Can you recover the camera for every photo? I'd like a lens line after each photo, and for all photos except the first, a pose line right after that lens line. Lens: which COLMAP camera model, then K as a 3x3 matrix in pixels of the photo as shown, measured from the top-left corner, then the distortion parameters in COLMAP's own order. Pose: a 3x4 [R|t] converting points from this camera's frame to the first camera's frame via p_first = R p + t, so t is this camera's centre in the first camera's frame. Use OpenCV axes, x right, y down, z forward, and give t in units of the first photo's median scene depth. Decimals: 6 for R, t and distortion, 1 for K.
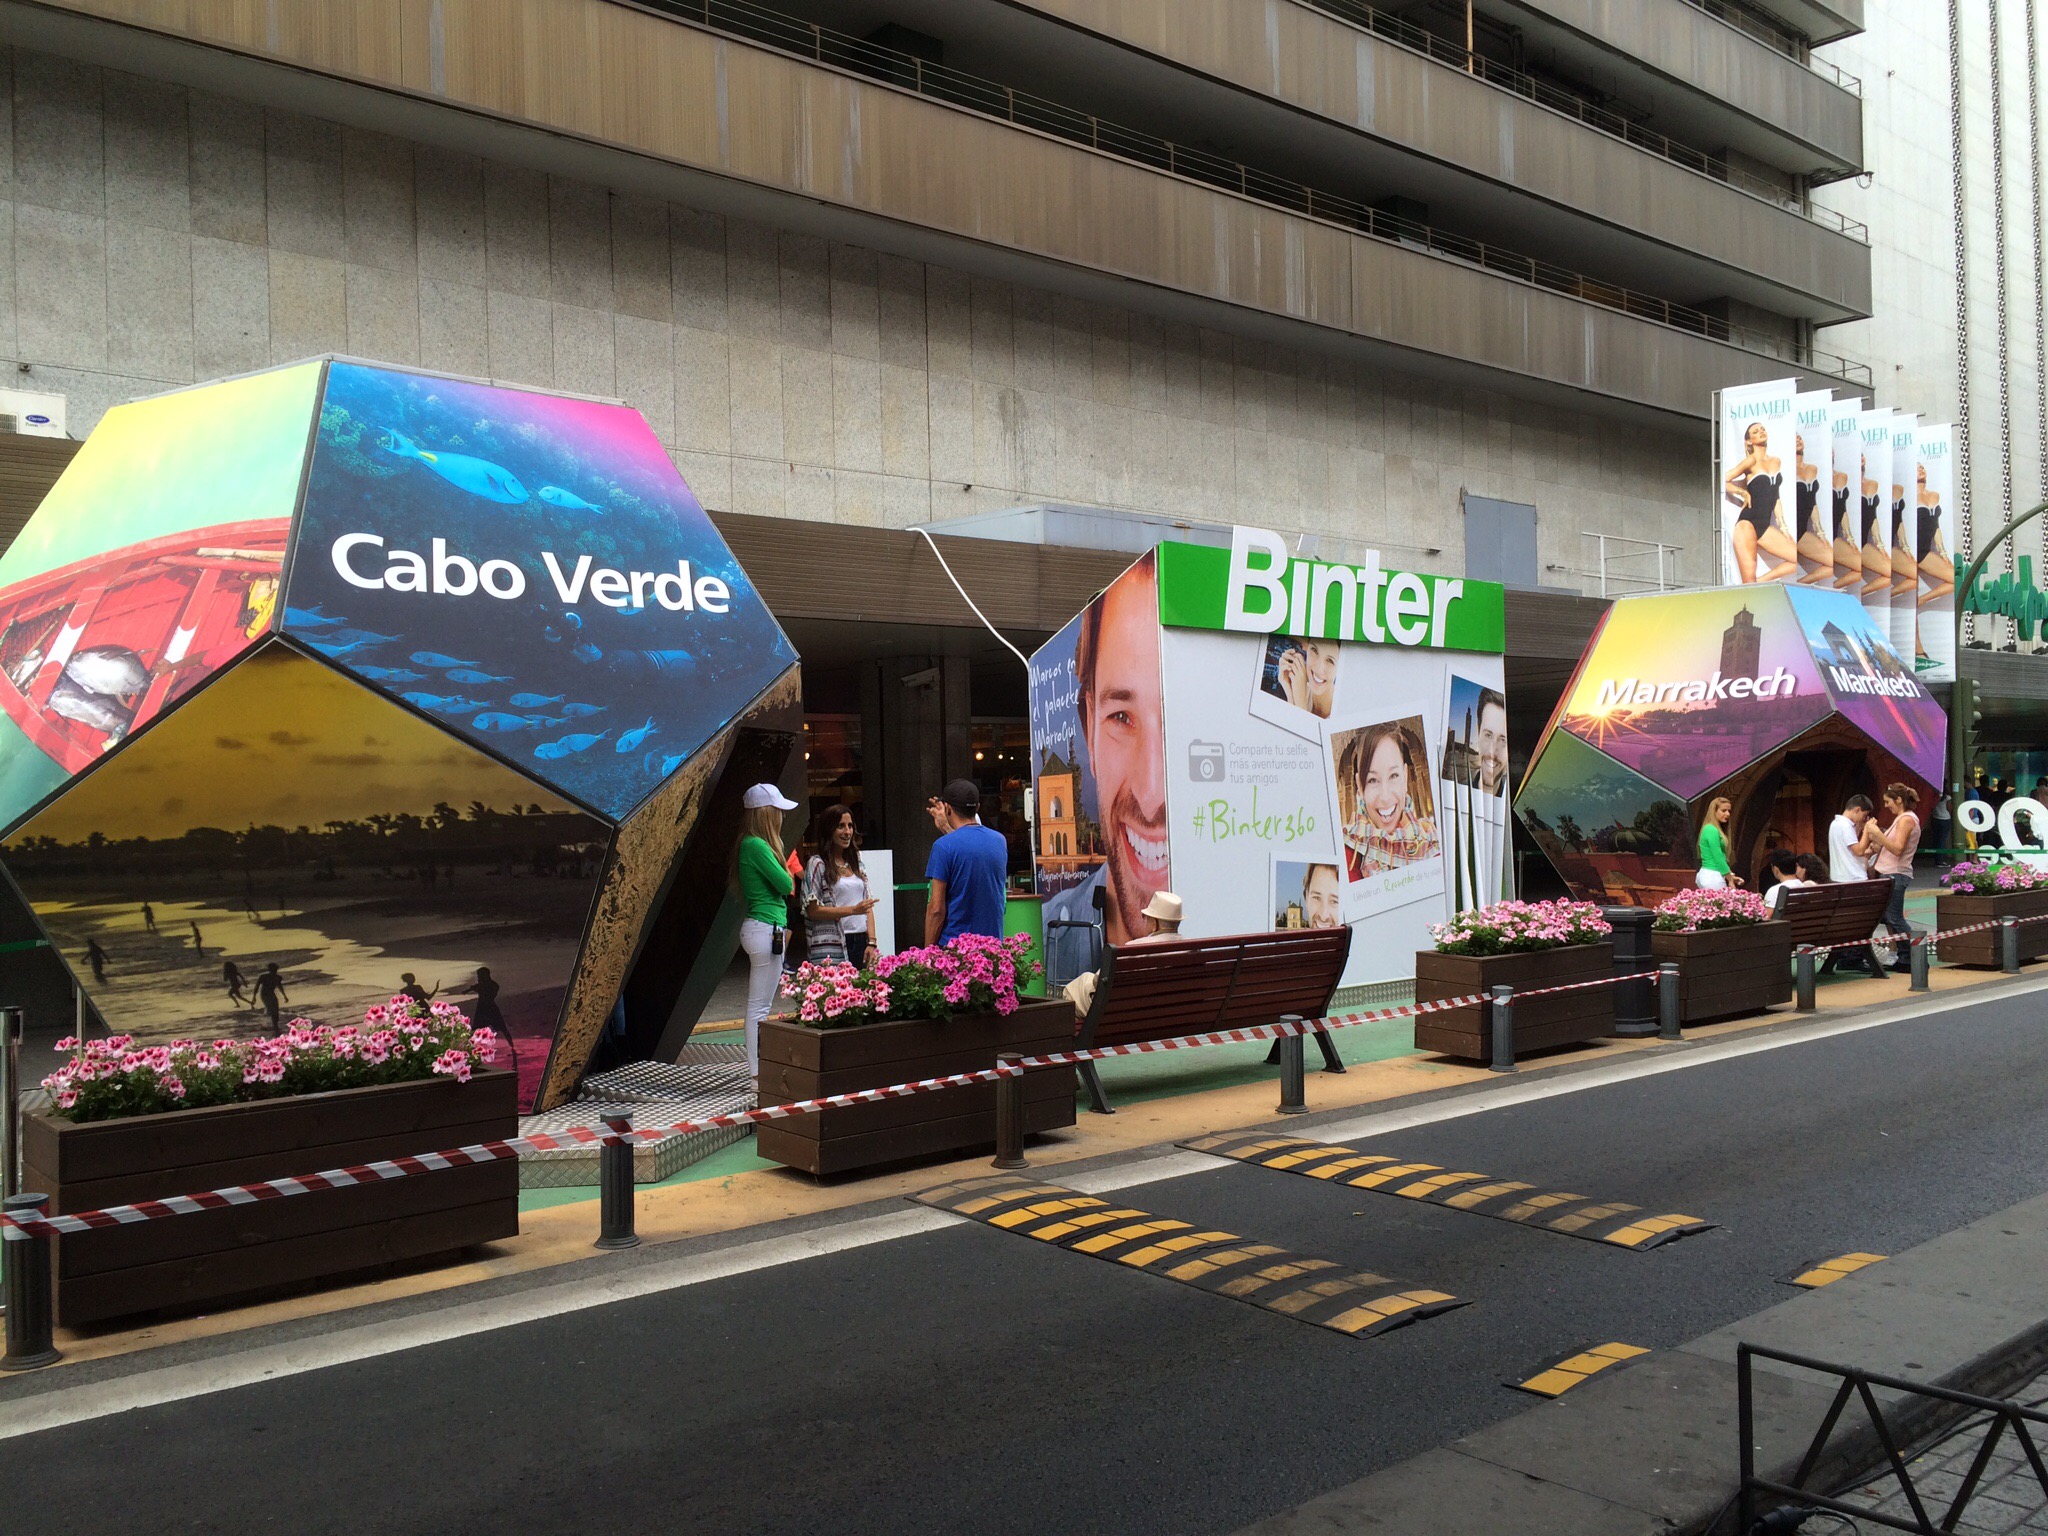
lens RADIAL K [[1742.9, 0, 1016.7], [0, 1742.9, 761.8], [0, 0, 1]] dist [0.066172, -0.076388]
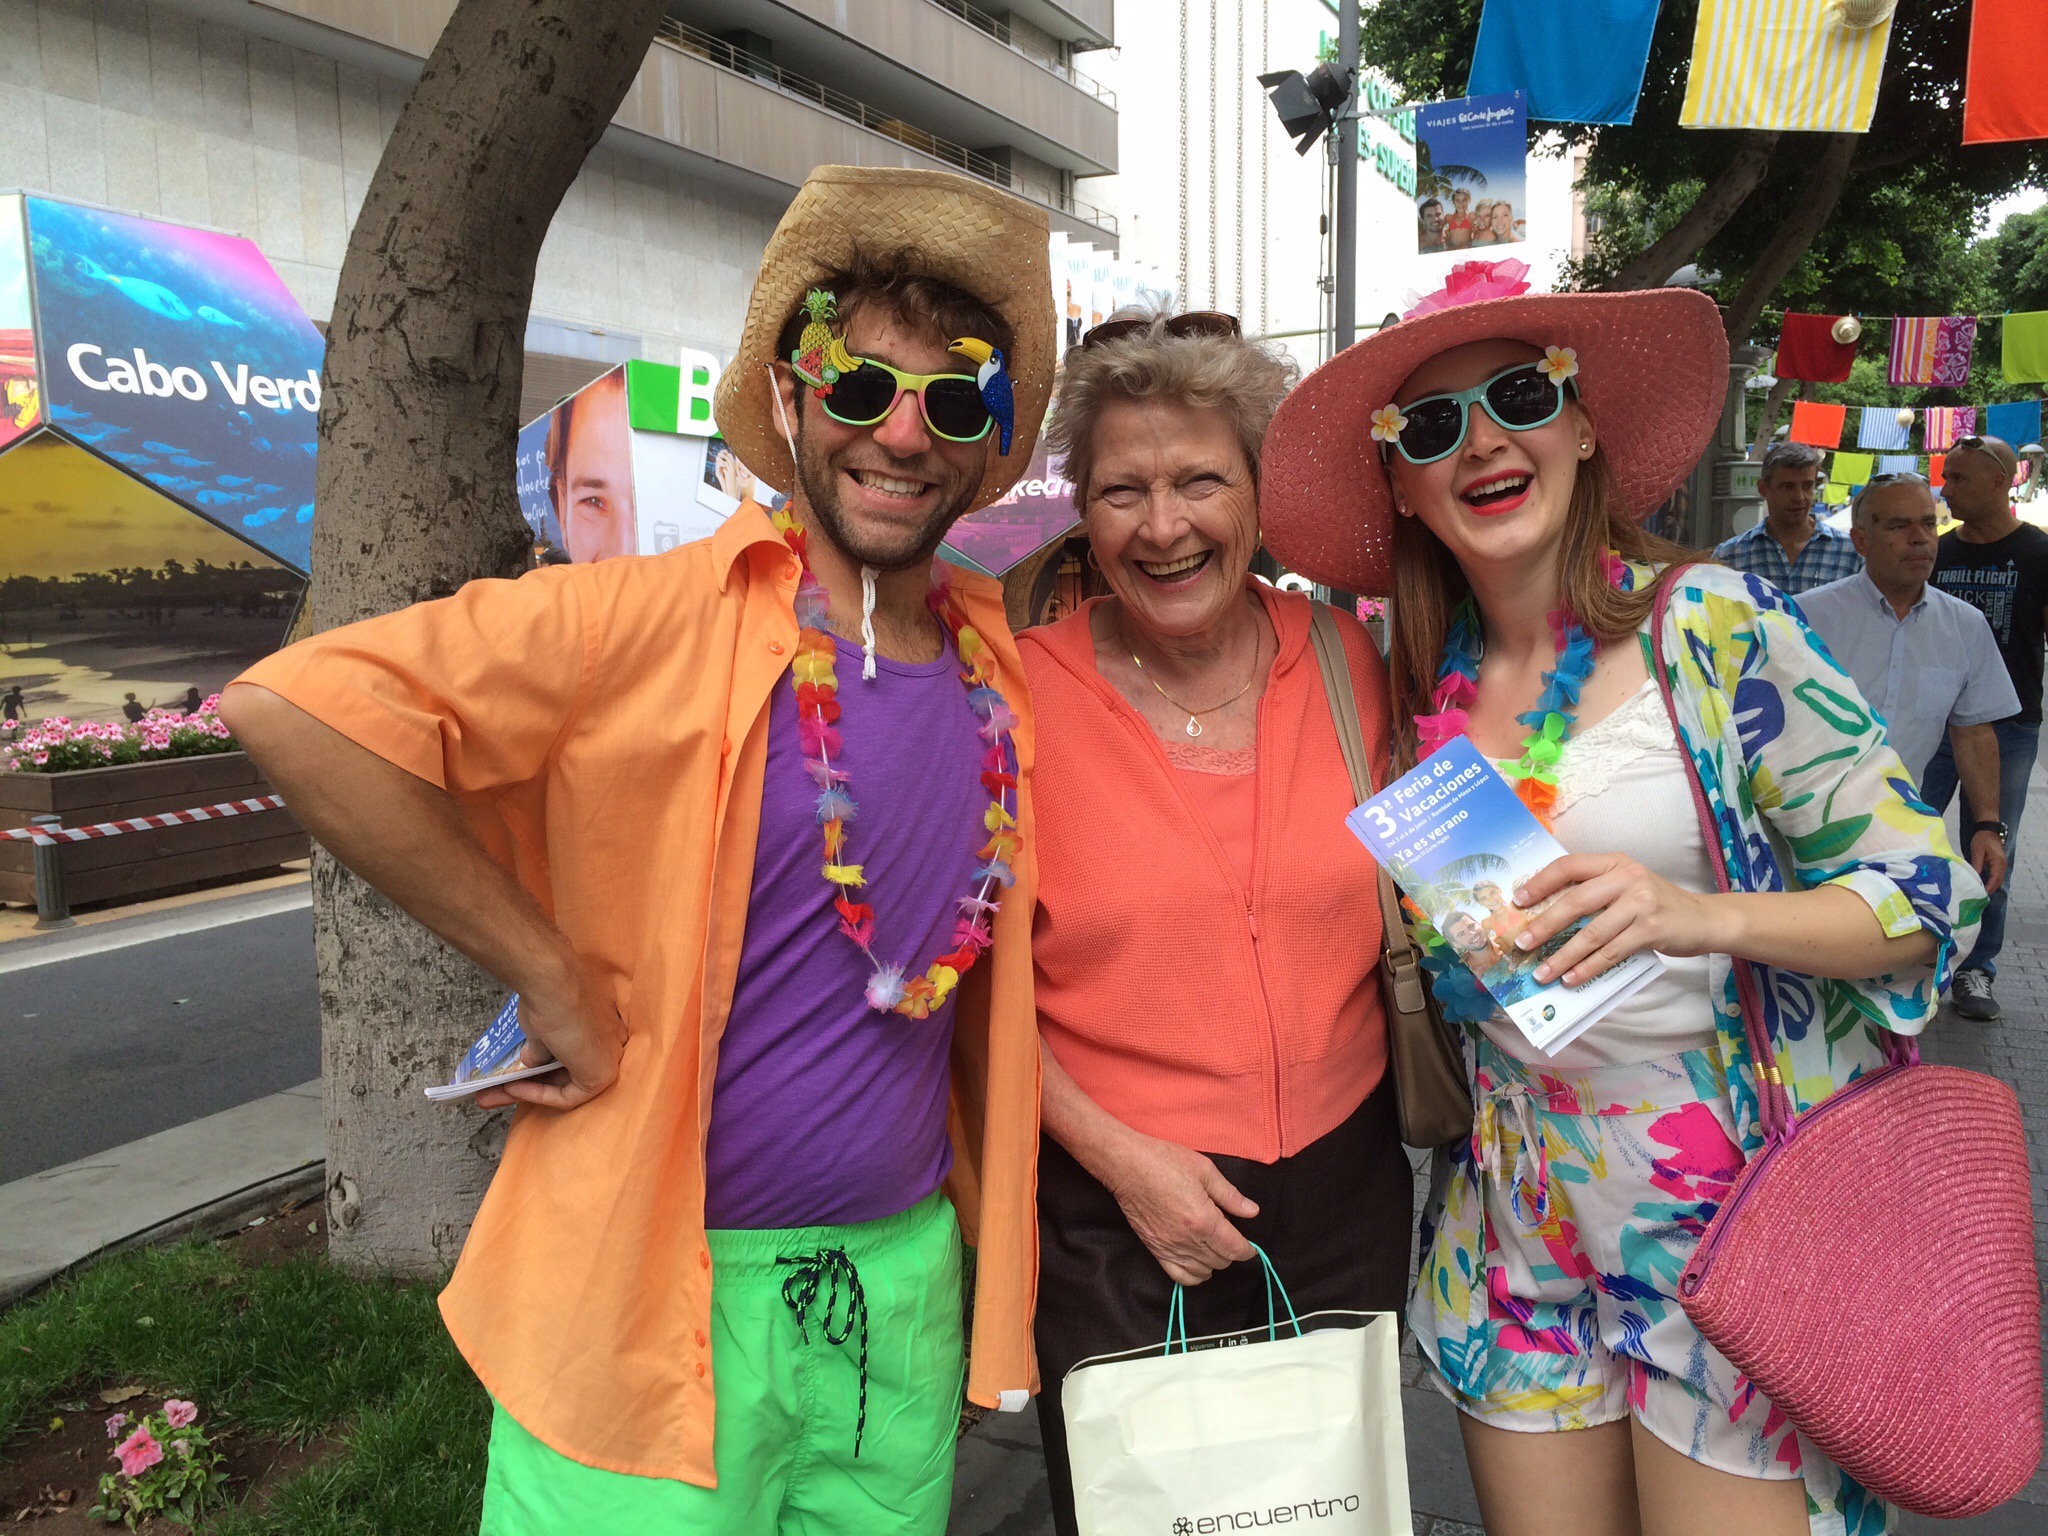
lens RADIAL K [[1742.9, 0, 1031.1], [0, 1742.9, 777.6], [0, 0, 1]] dist [0.066172, -0.076388]
pose [[0.916038, -0.043300, 0.398748, -0.240889], [-0.009280, 0.991602, 0.128995, 0.008189], [-0.400985, -0.121865, 0.907943, -0.416853]]
